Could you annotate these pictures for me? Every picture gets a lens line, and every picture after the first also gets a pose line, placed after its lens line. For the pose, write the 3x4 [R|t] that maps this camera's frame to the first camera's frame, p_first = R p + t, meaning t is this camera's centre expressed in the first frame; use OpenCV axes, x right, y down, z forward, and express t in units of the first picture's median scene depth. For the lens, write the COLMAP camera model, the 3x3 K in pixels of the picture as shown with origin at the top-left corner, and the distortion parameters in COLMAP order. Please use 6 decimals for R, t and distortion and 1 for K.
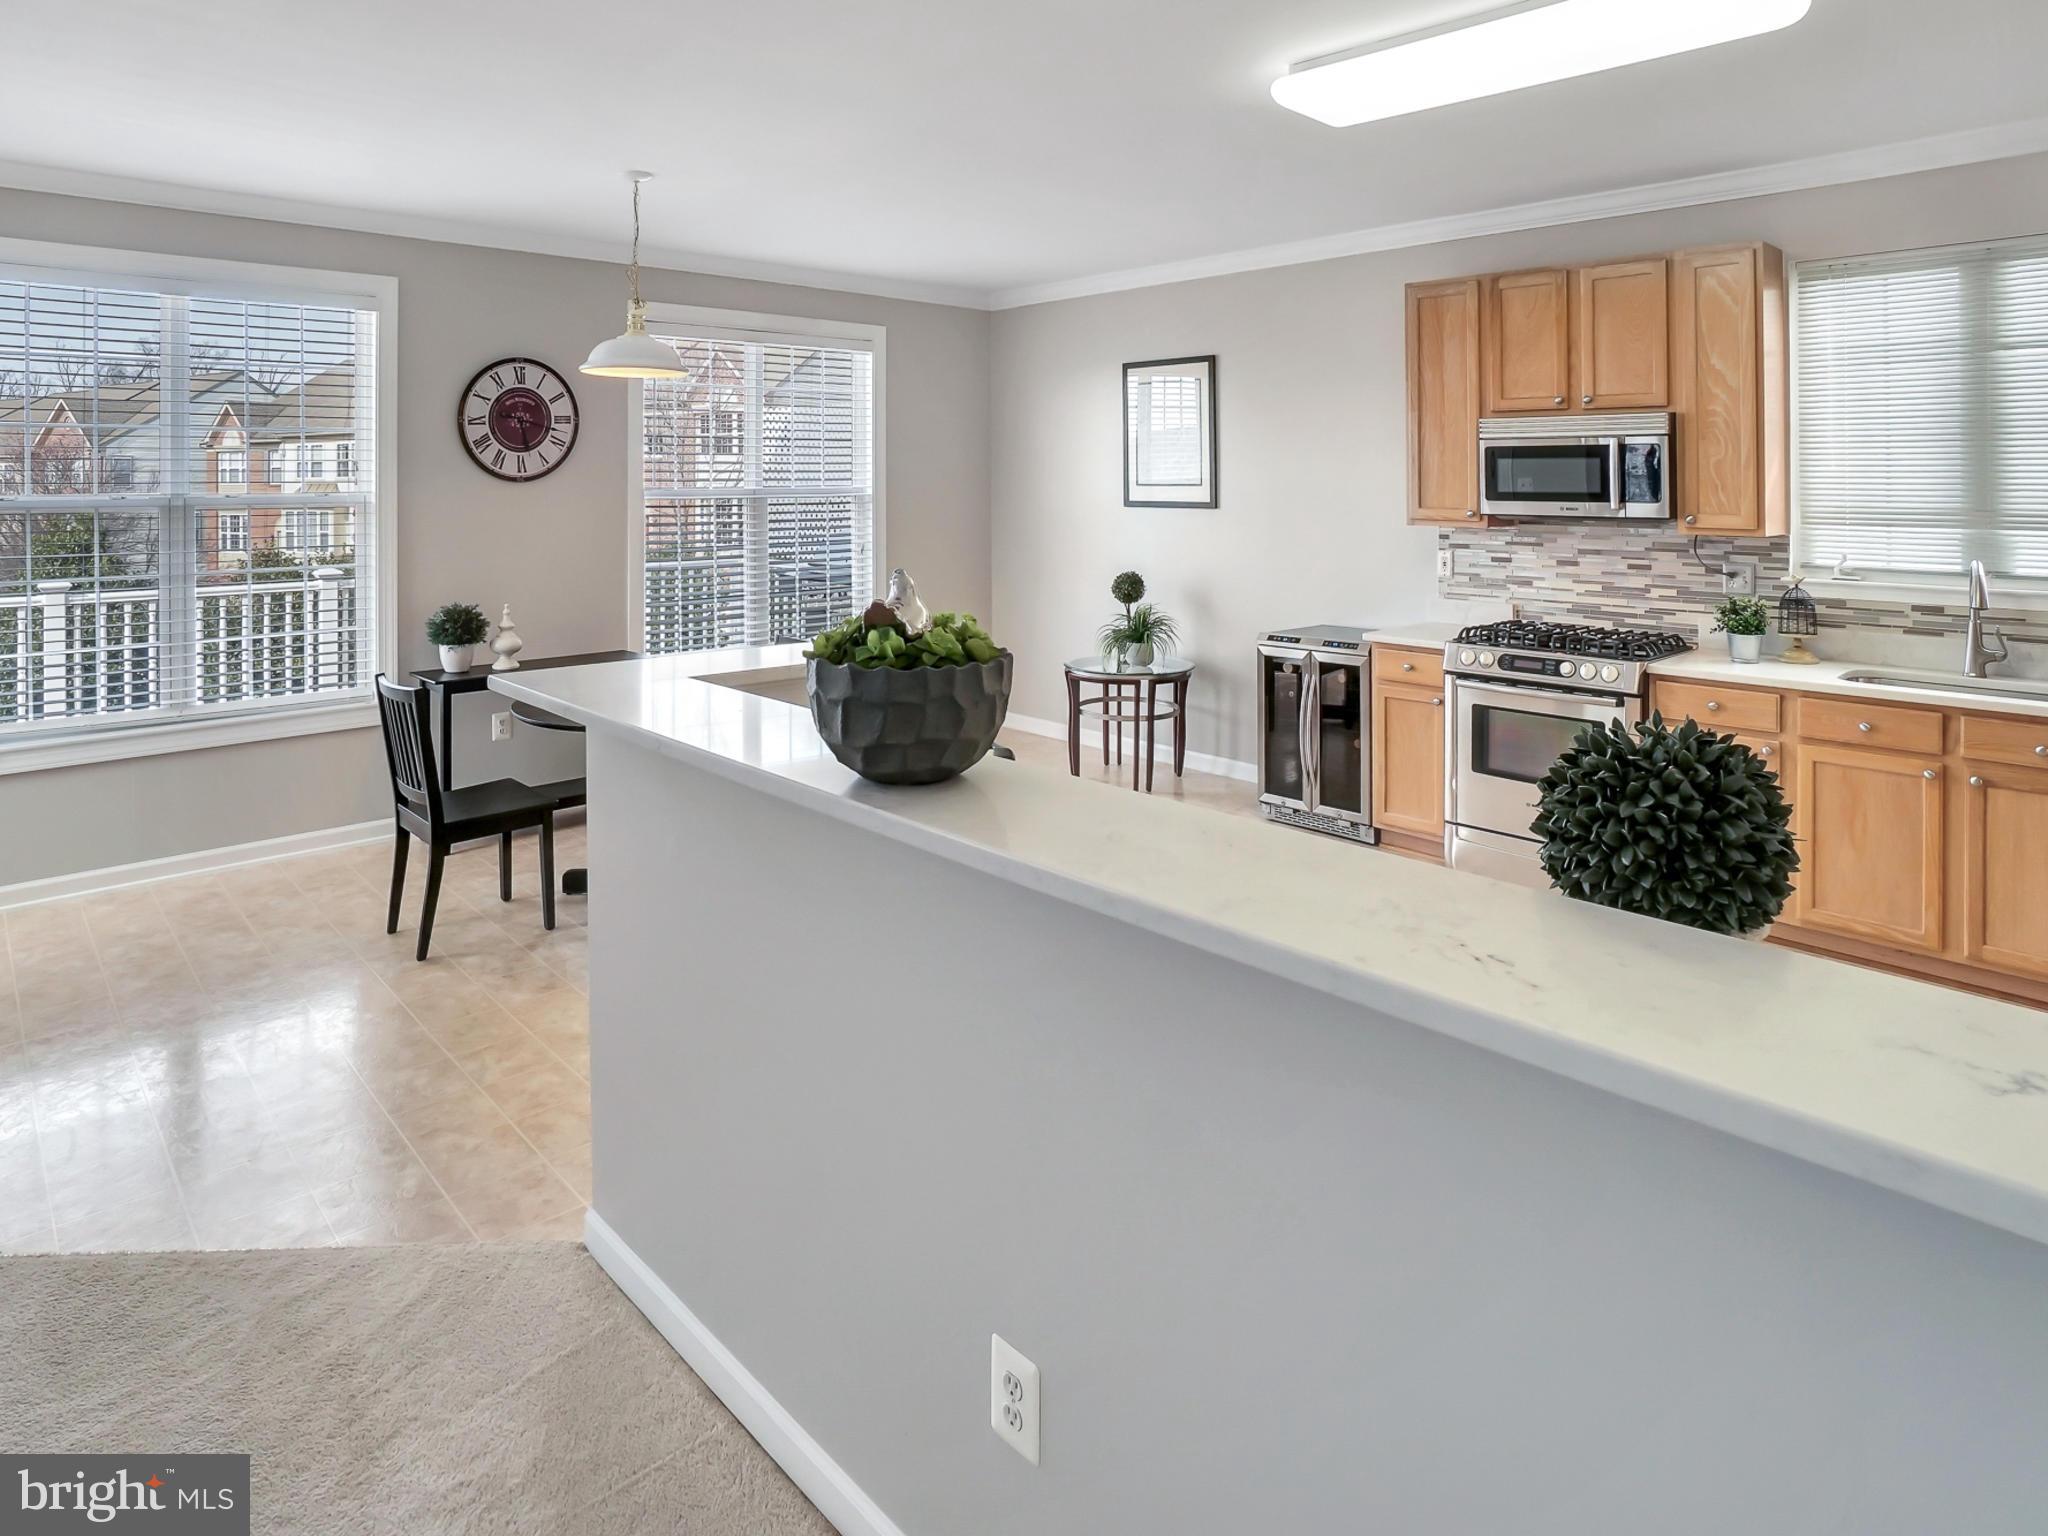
lens RADIAL K [[1187.9, 0, 948.7], [0, 1187.9, 477.1], [0, 0, 1]] dist [-0.007551, -0.000534]
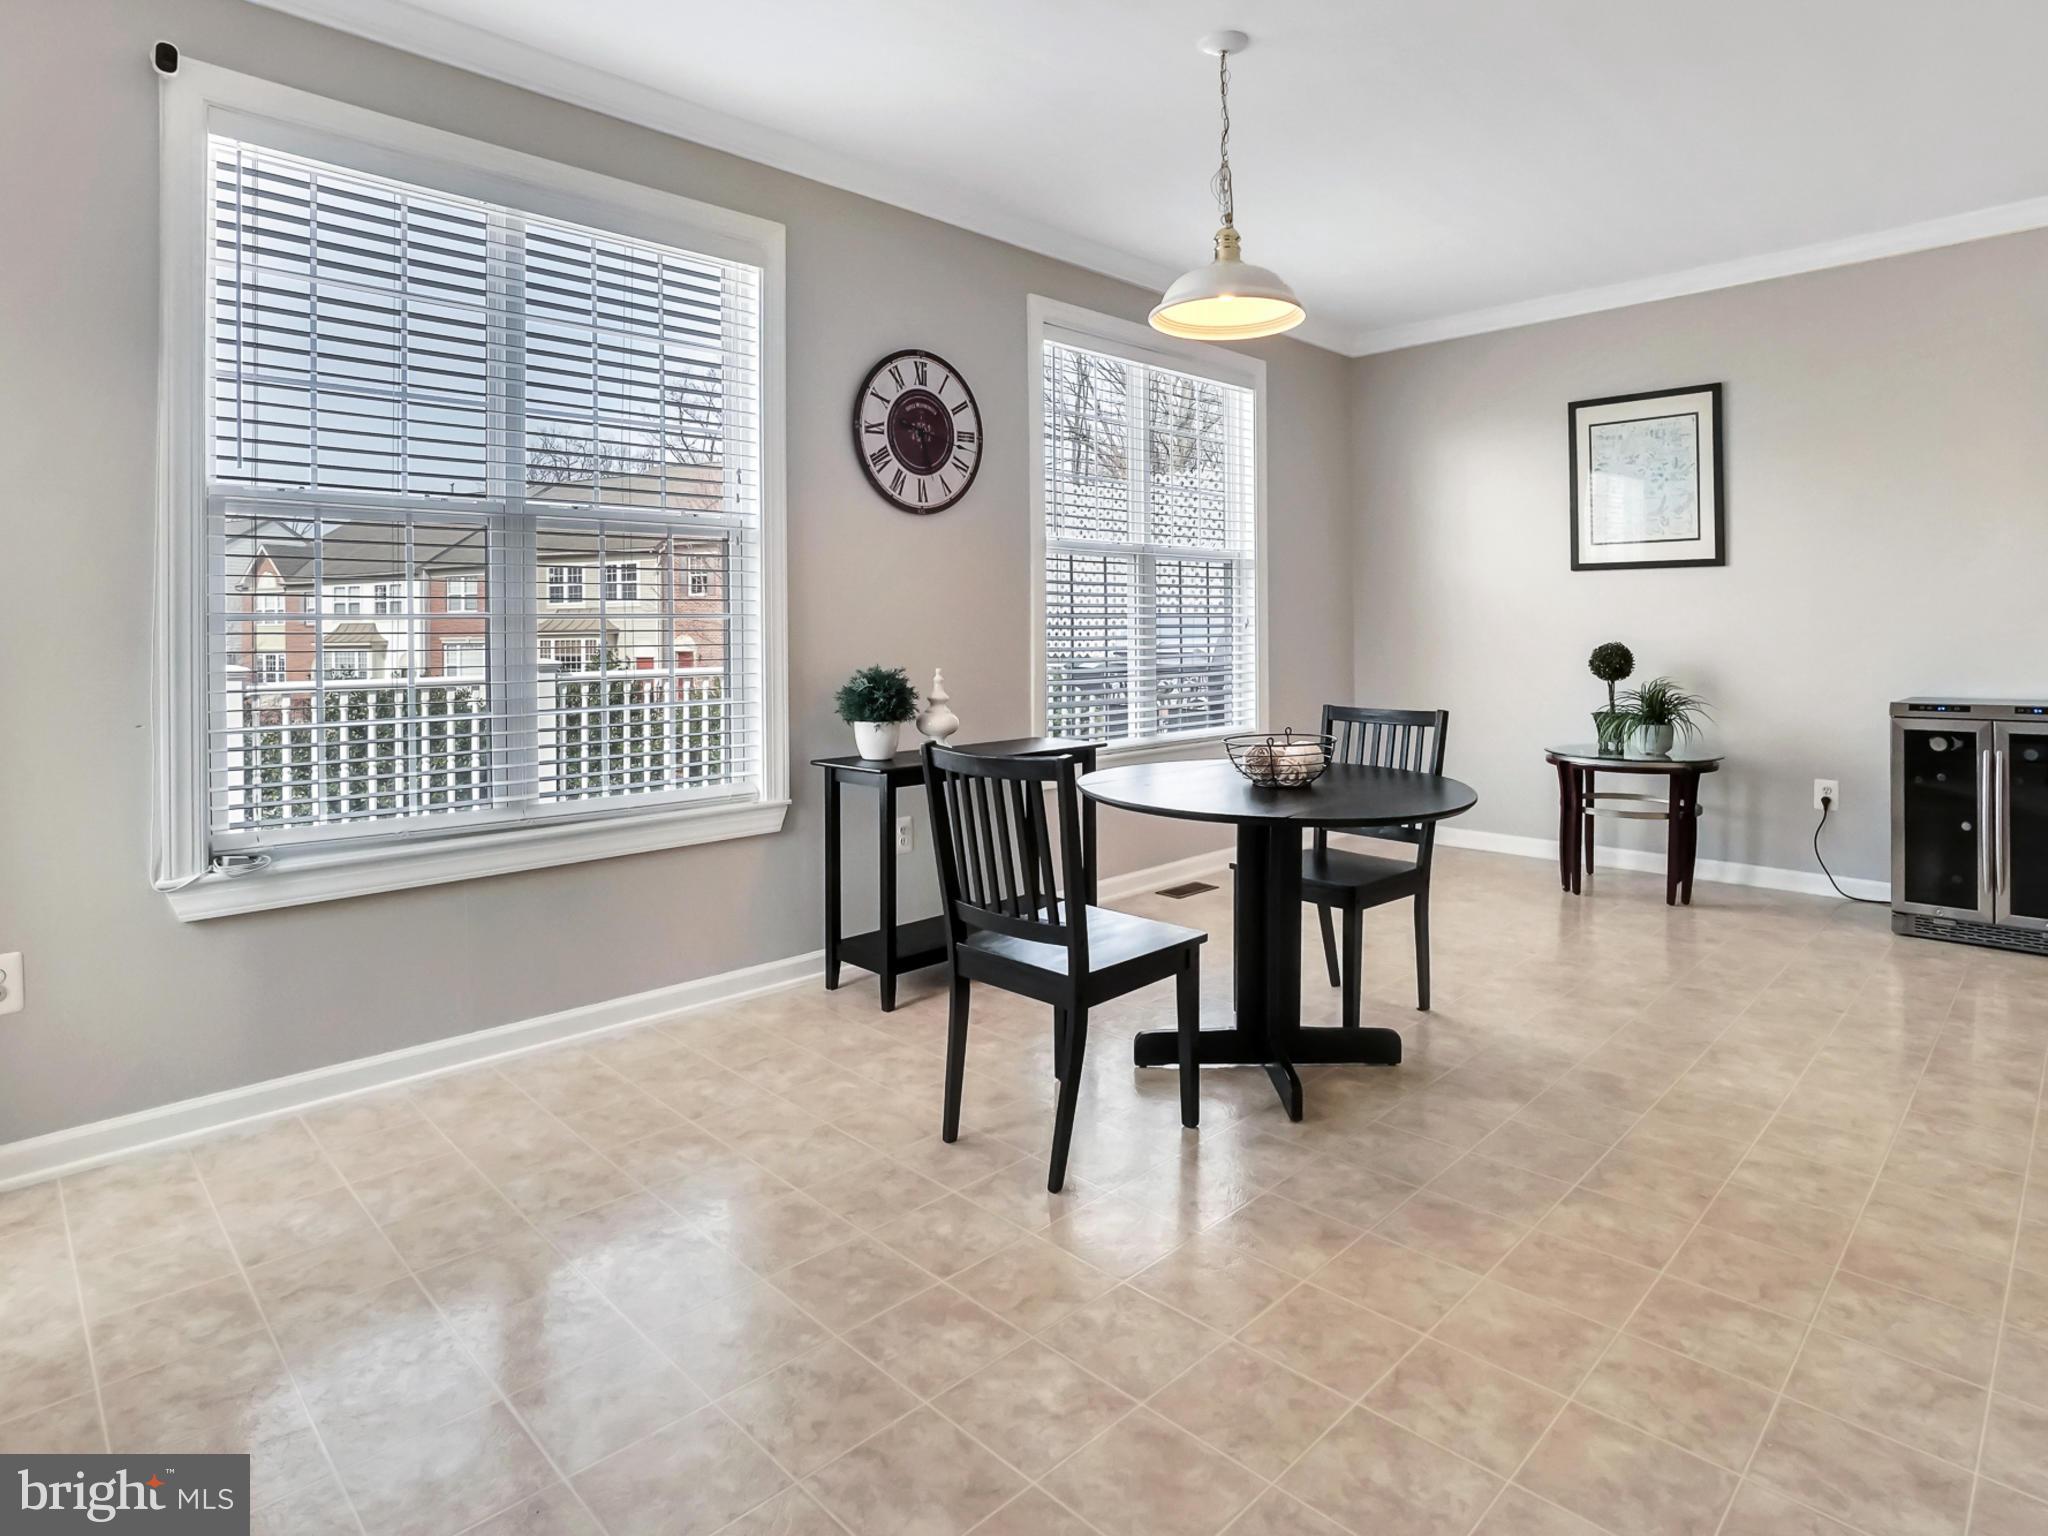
lens RADIAL K [[1129.5, 0, 1069.2], [0, 1129.5, 615.9], [0, 0, 1]] dist [-0.000012, 0.000553]
pose [[0.994961, 0.003562, 0.100204, -0.384386], [-0.003246, 0.999989, -0.003316, 0.080868], [-0.100214, 0.002974, 0.994961, 0.308745]]
